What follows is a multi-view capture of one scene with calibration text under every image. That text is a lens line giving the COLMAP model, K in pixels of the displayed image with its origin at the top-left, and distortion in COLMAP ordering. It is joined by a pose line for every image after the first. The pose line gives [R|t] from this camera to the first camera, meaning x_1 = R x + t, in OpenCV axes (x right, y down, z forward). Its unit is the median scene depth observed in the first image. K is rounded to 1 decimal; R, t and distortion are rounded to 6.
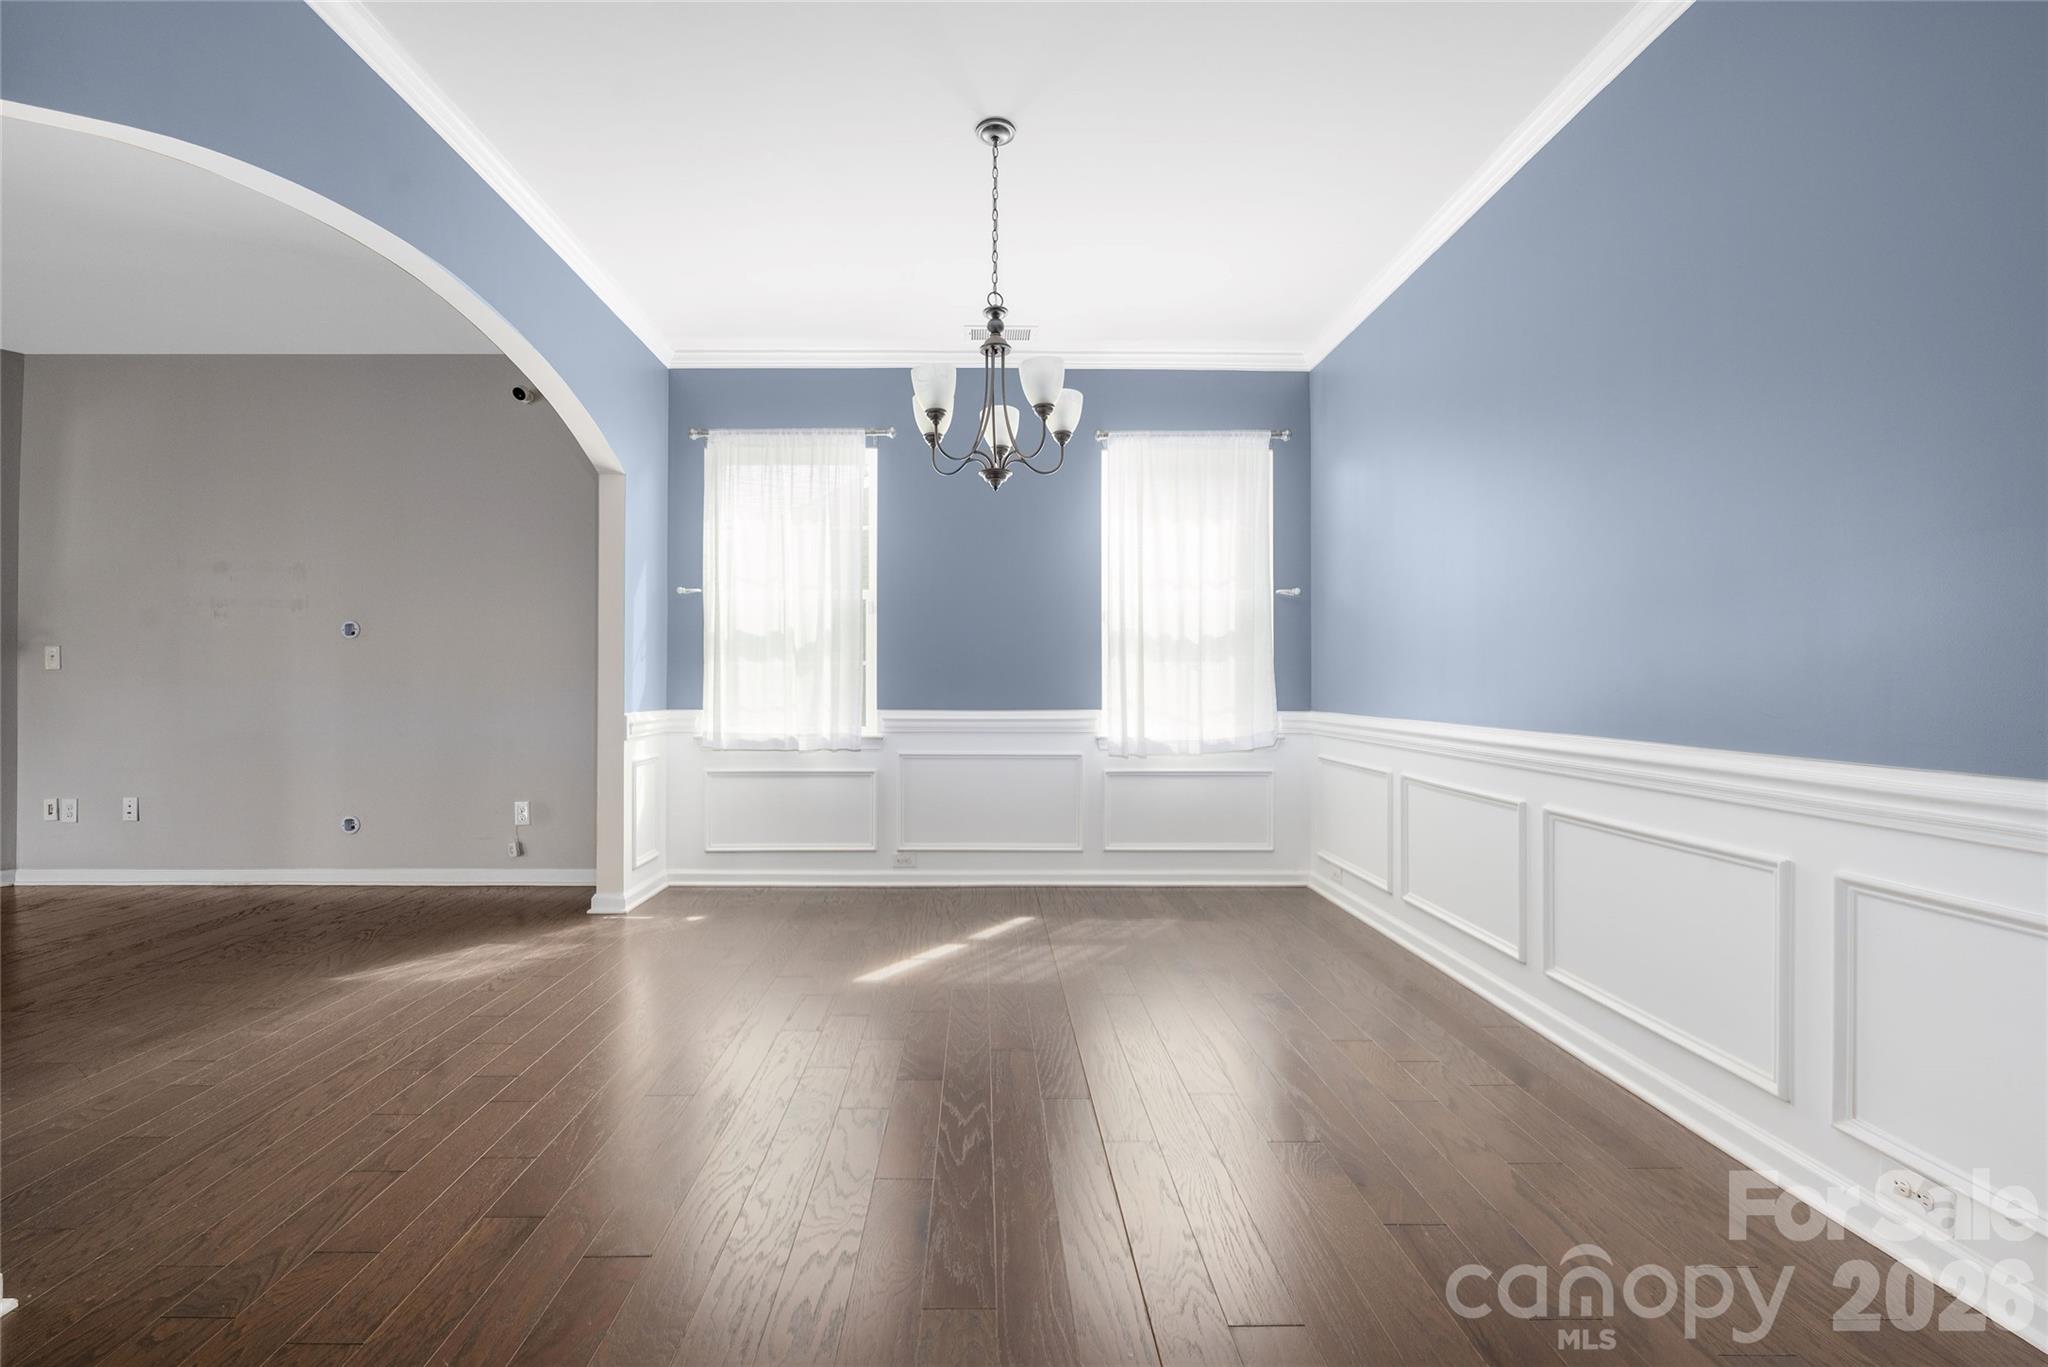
lens RADIAL K [[865.5, 0, 985.4], [0, 865.5, 673.9], [0, 0, 1]] dist [-0.003260, -0.000457]
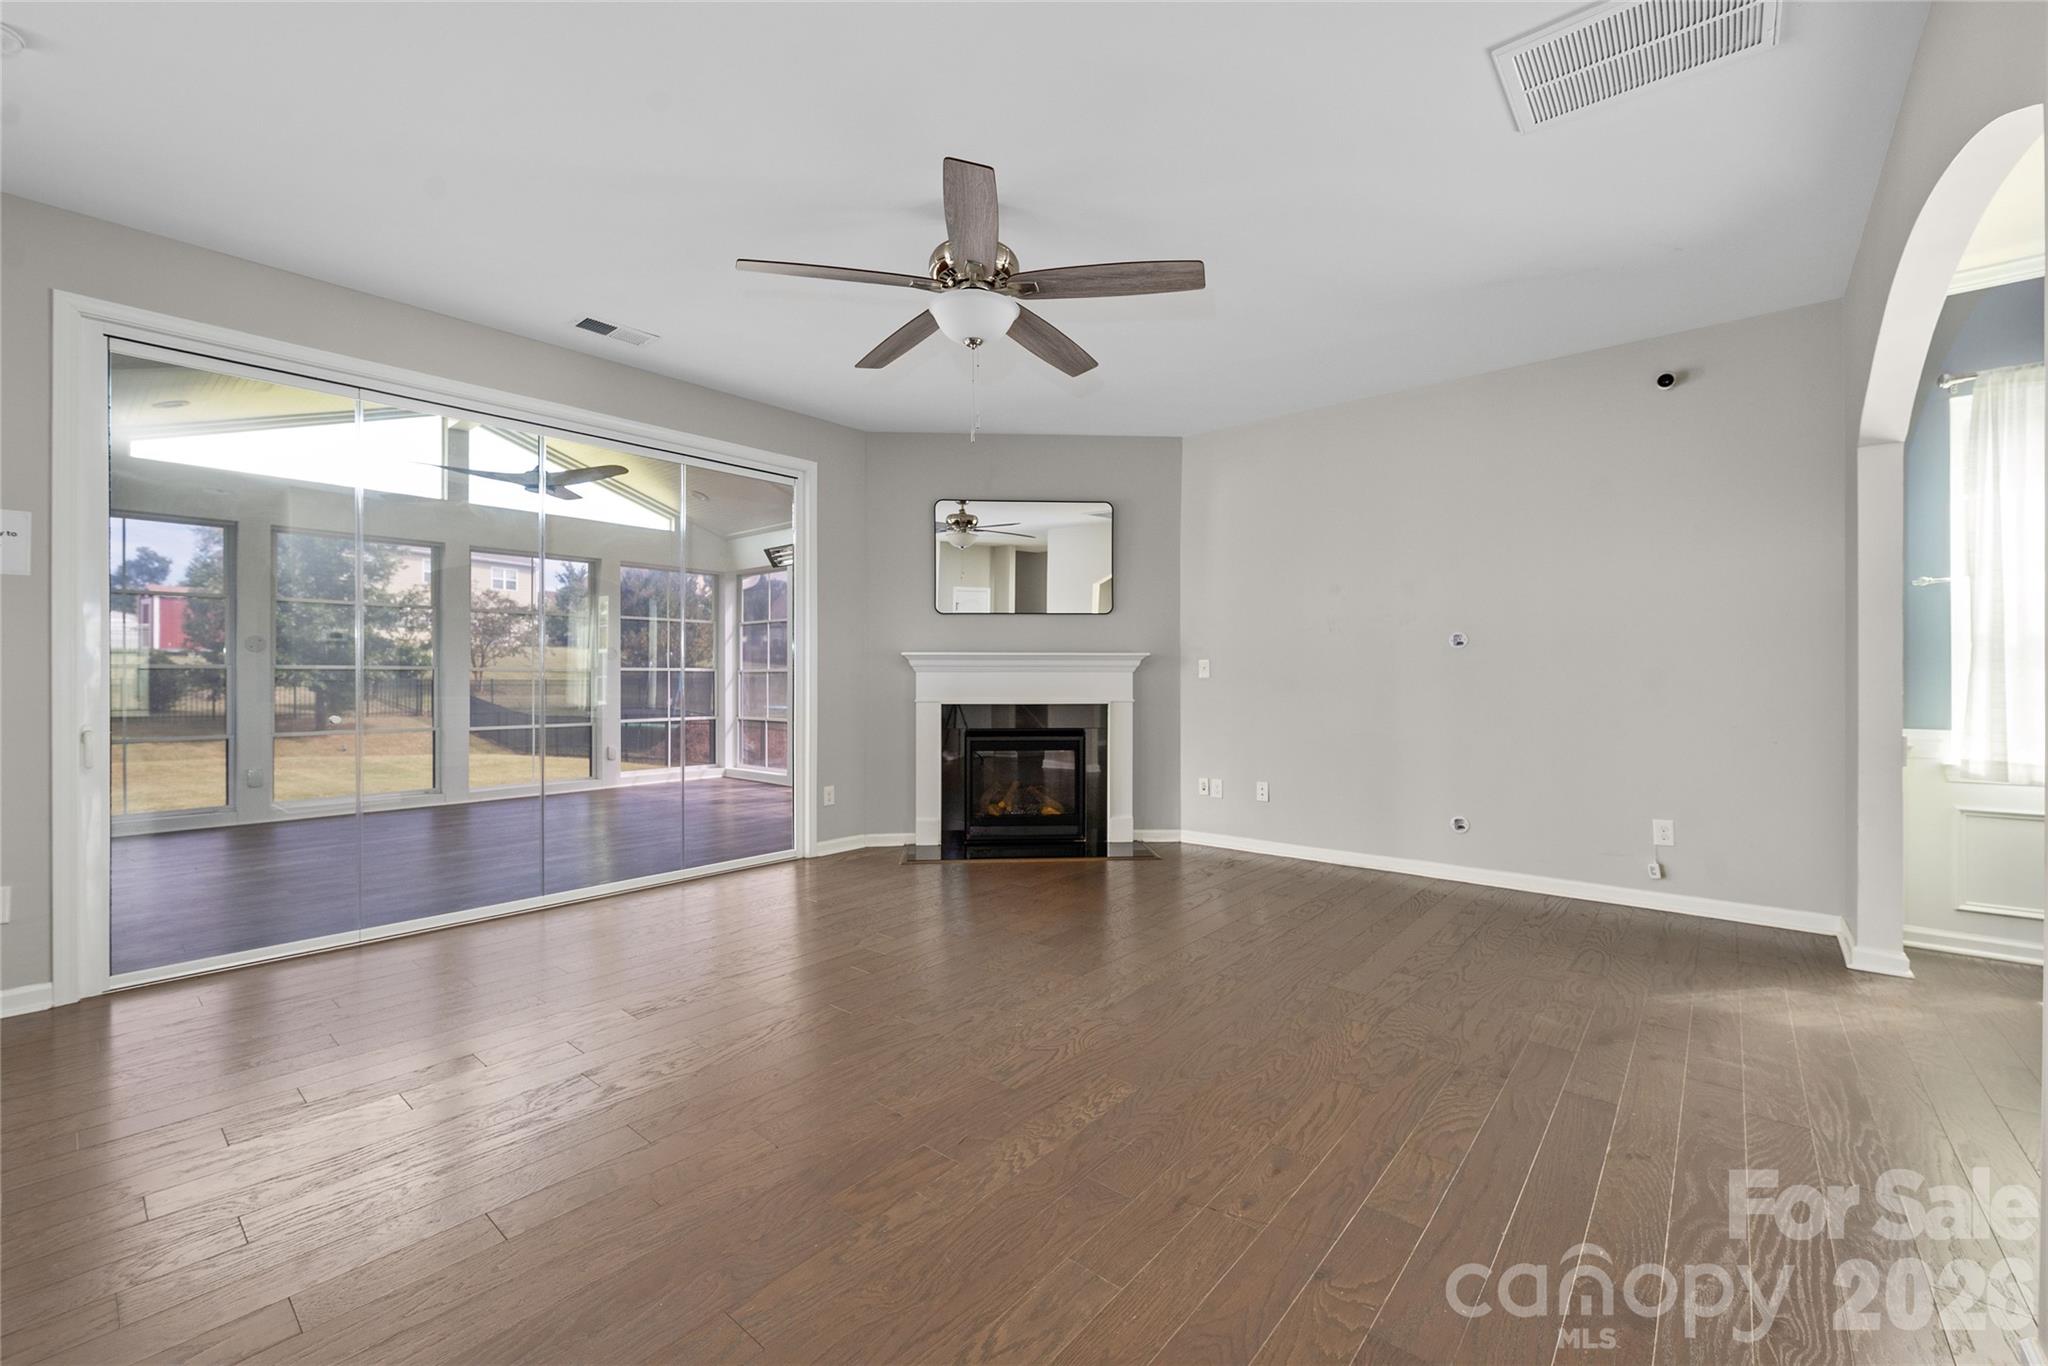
lens RADIAL K [[834.9, 0, 1019.9], [0, 834.9, 678.7], [0, 0, 1]] dist [-0.003931, -0.000052]
pose [[0.759733, 0.000802, -0.650235, -0.481386], [0.005230, 0.999959, 0.007343, -0.014825], [0.650215, -0.008979, 0.759698, -0.127697]]
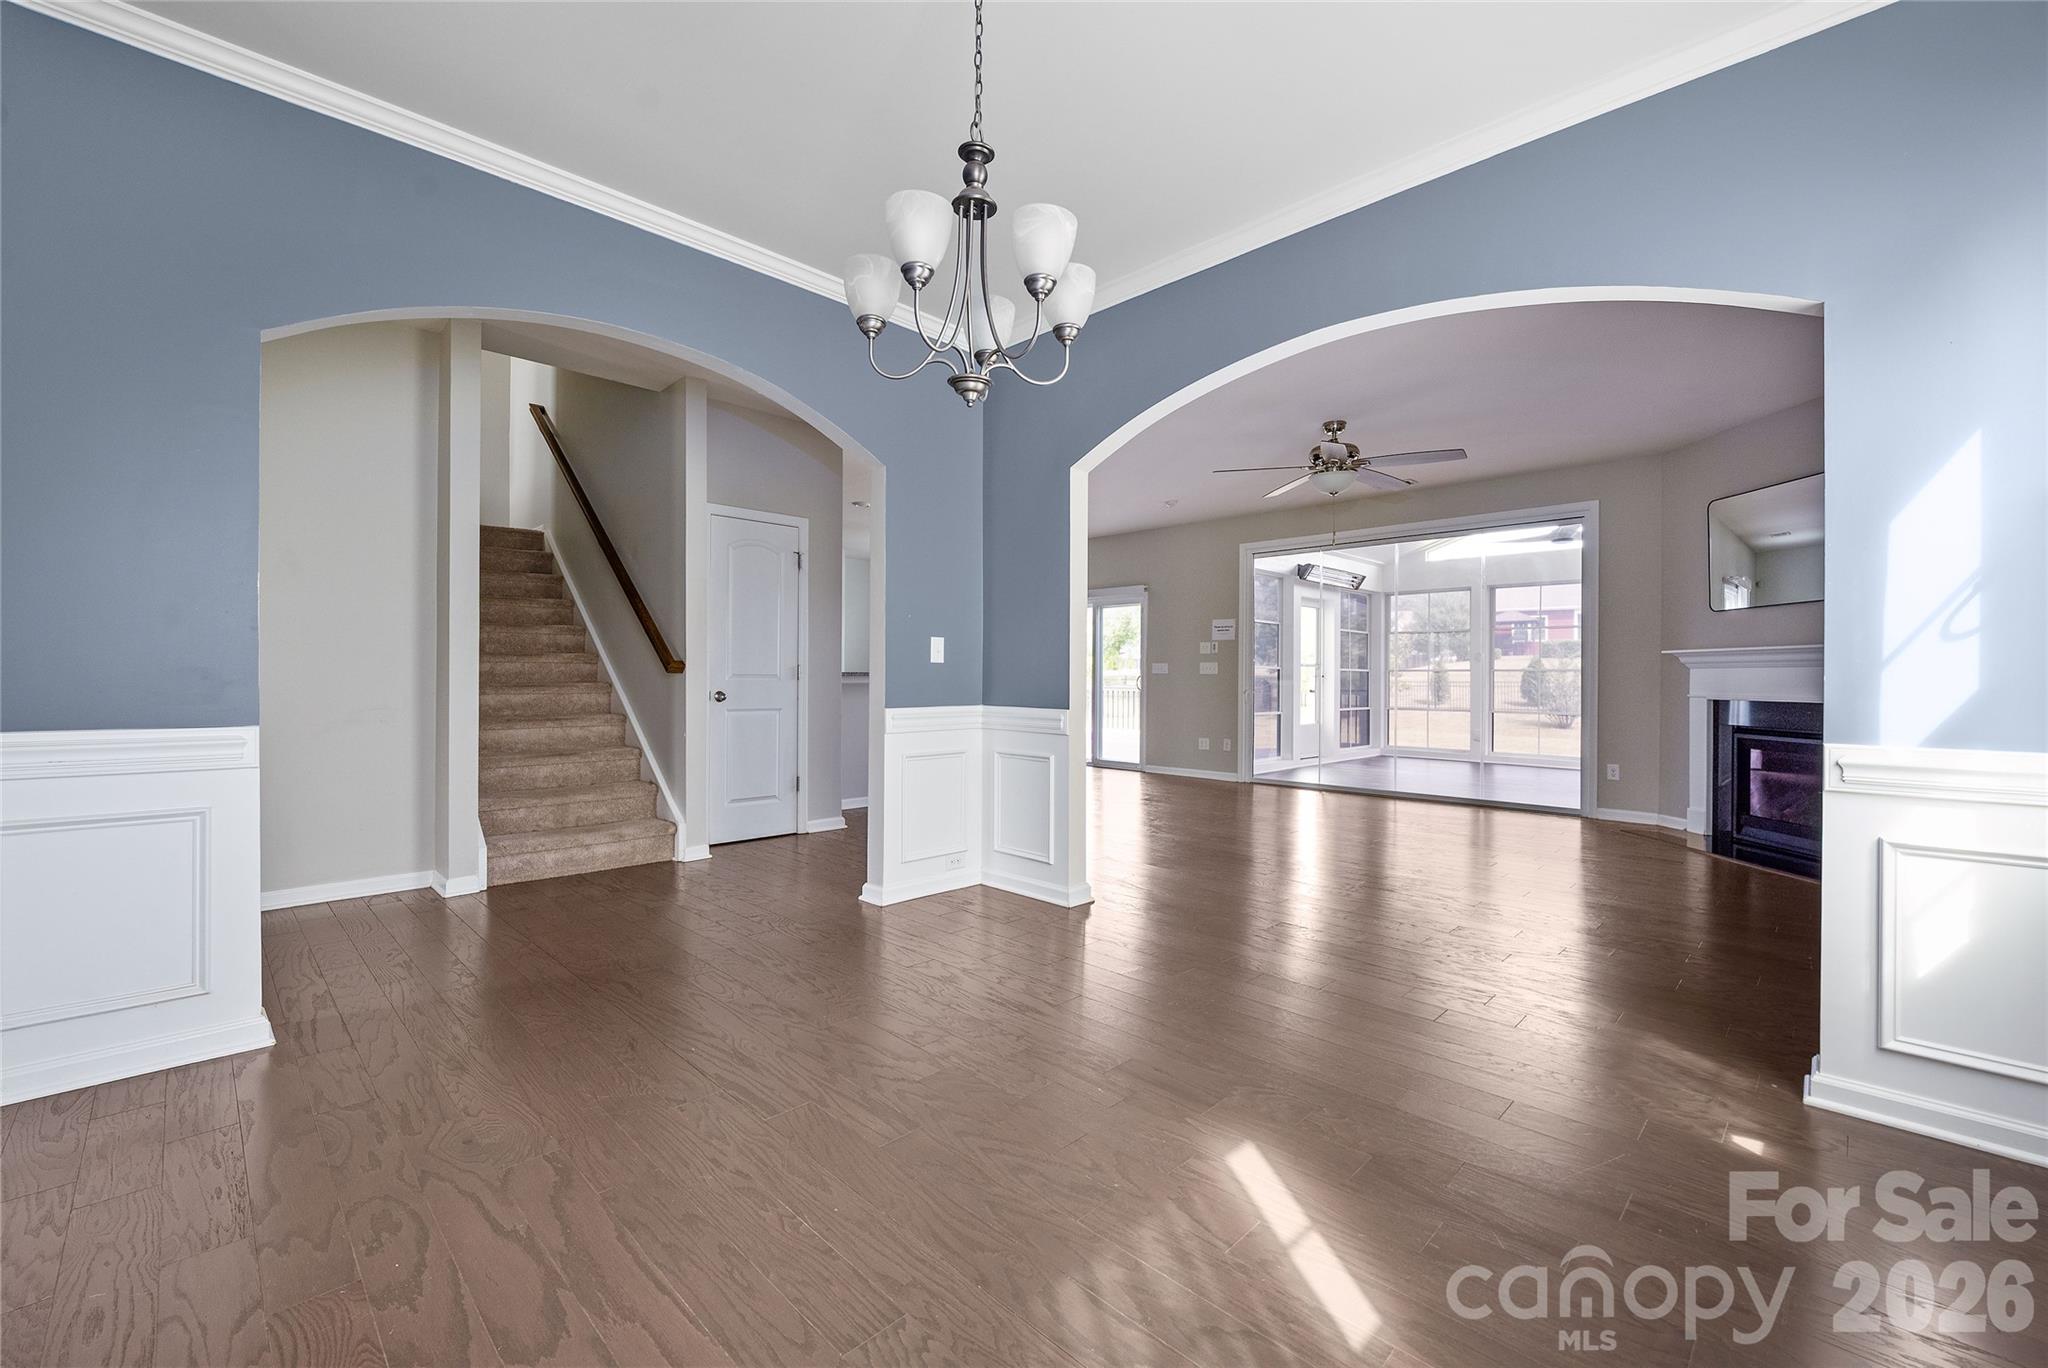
lens RADIAL K [[831.9, 0, 1016.4], [0, 831.9, 677.7], [0, 0, 1]] dist [0.000879, 0.000102]
pose [[-0.707656, -0.006935, -0.706523, 0.276670], [-0.004513, 0.999976, -0.005295, 0.009894], [0.706542, -0.000559, -0.707670, 0.891293]]
